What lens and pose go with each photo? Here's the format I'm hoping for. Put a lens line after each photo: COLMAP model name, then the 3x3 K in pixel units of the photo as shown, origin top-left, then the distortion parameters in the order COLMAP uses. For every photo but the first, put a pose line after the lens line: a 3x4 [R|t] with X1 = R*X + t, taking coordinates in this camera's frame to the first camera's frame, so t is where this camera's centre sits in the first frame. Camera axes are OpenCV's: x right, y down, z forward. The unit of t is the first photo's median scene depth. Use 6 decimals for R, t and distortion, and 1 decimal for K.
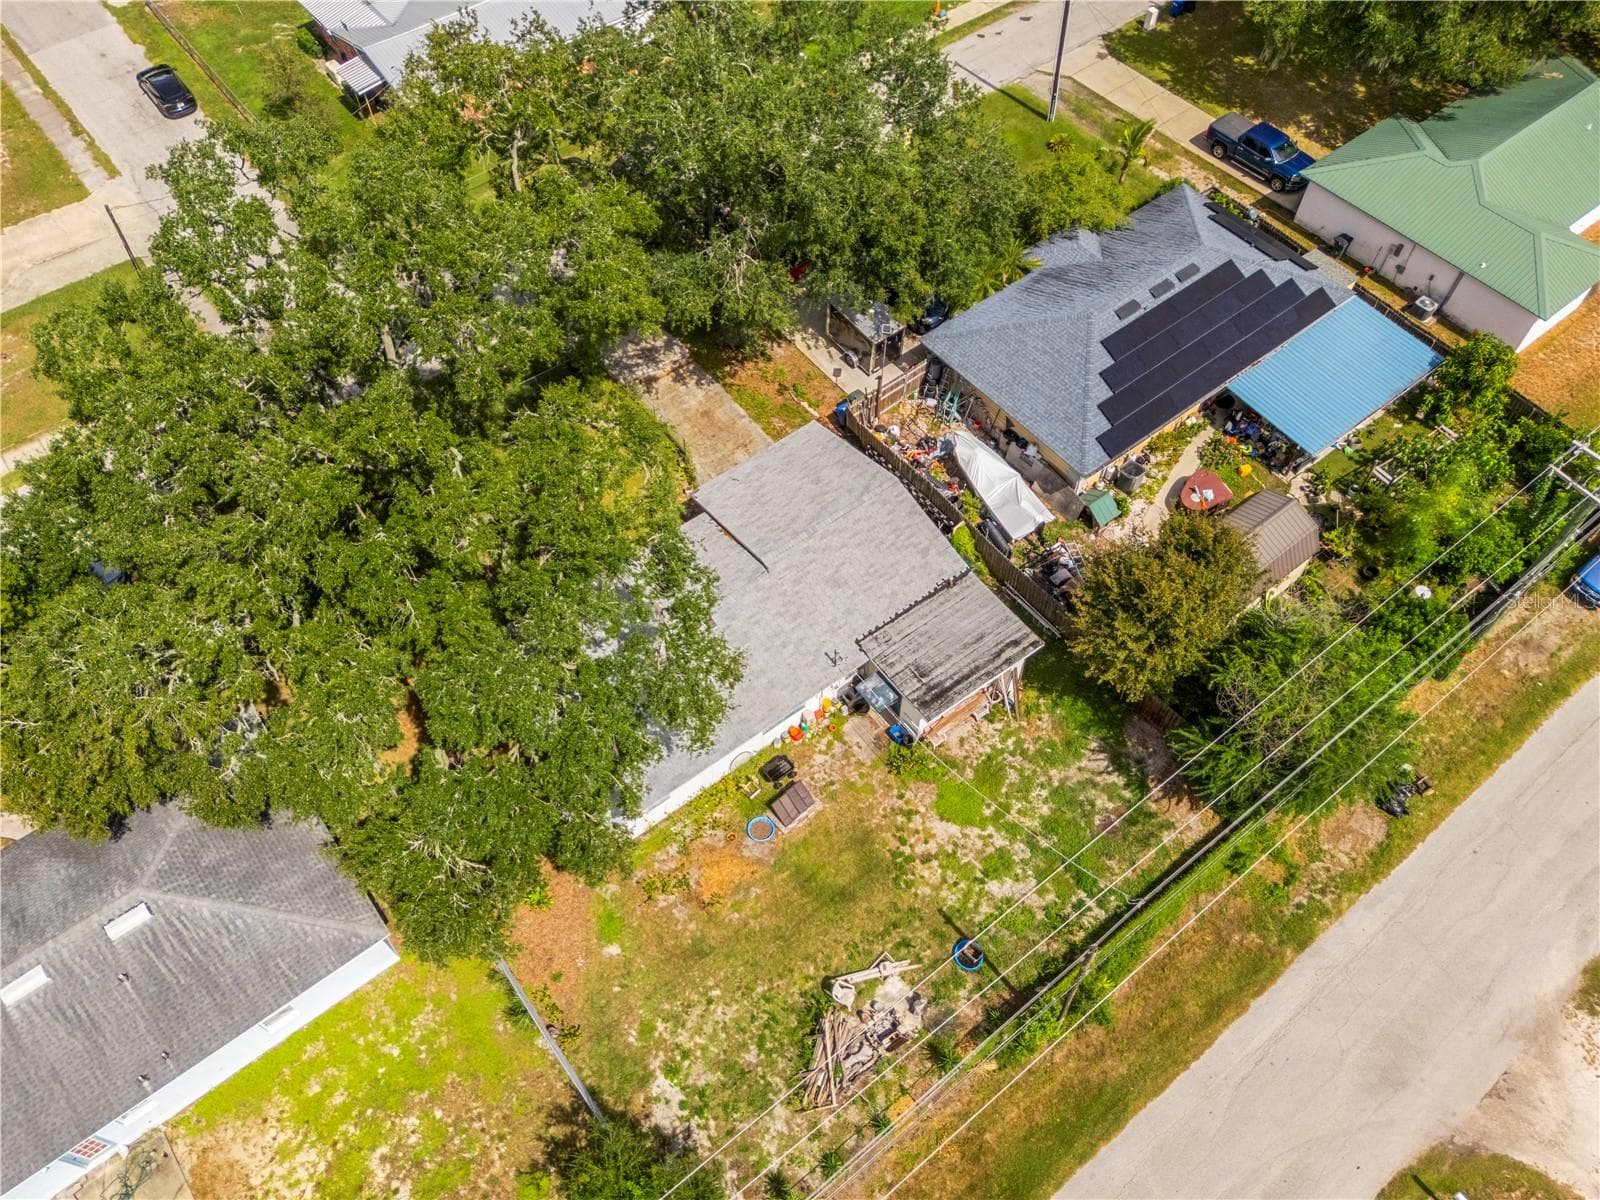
lens RADIAL K [[1172.4, 0, 796.3], [0, 1172.4, 599.5], [0, 0, 1]] dist [0.068207, -0.057114]
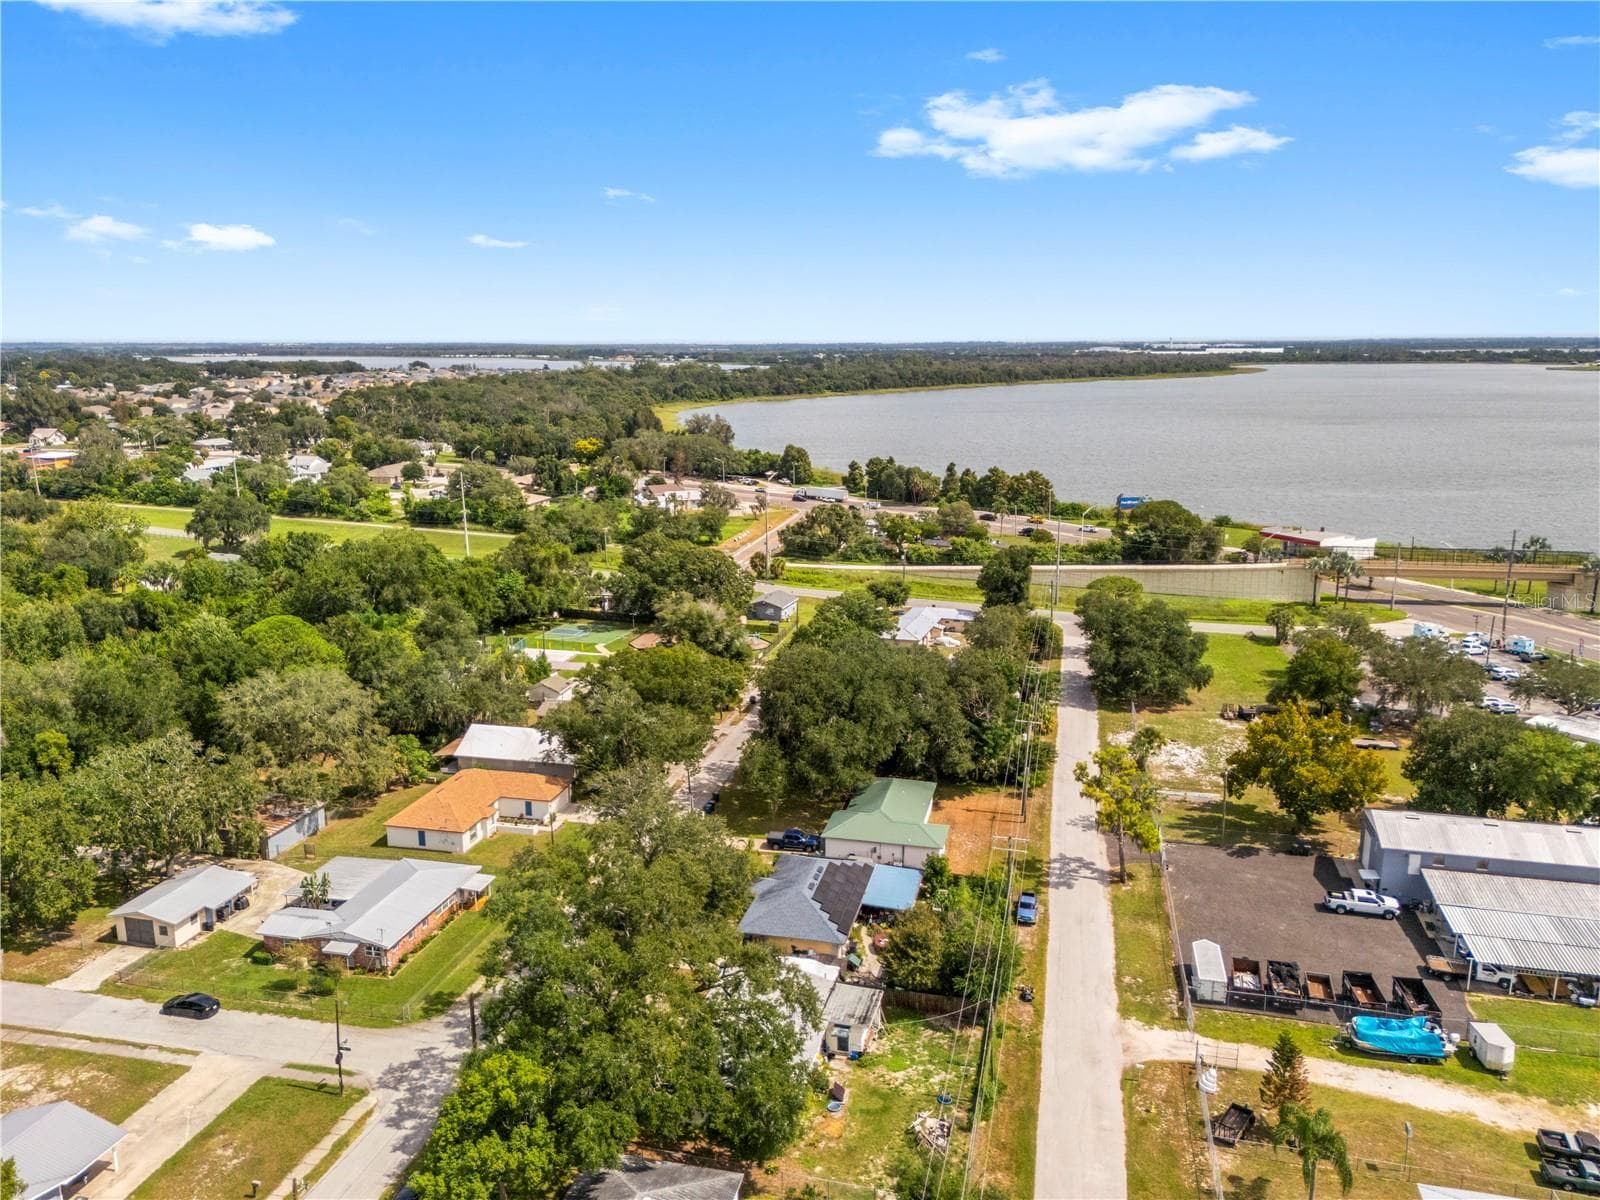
lens RADIAL K [[1172.4, 0, 801.3], [0, 1172.4, 604.7], [0, 0, 1]] dist [0.068207, -0.057114]
pose [[0.782777, -0.130212, 0.608527, -1.196013], [0.513510, 0.687526, -0.513435, 0.611677], [-0.351523, 0.714390, 0.605045, -0.847460]]
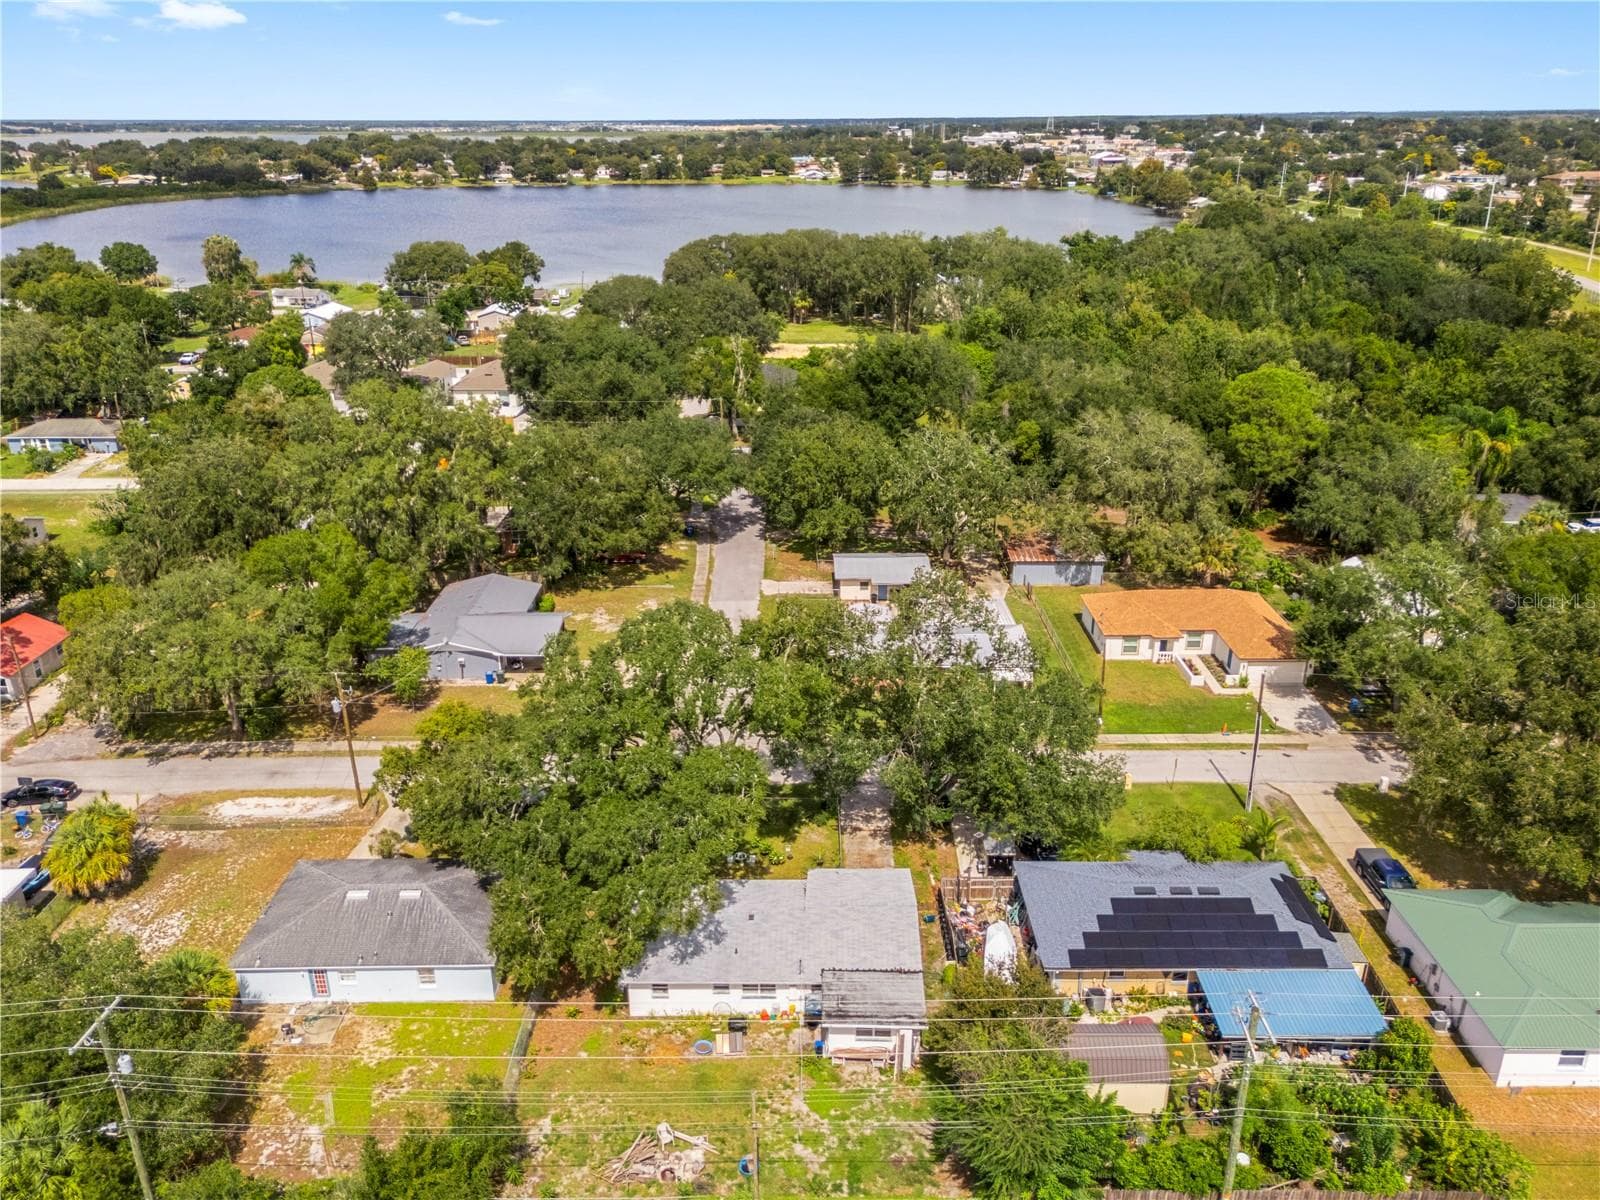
lens RADIAL K [[1172.4, 0, 803.7], [0, 1172.4, 614.0], [0, 0, 1]] dist [0.068207, -0.057114]
pose [[0.790500, 0.241234, -0.562952, 0.775824], [-0.508875, 0.770185, -0.384528, 0.279544], [0.340816, 0.590442, 0.731589, -0.391350]]
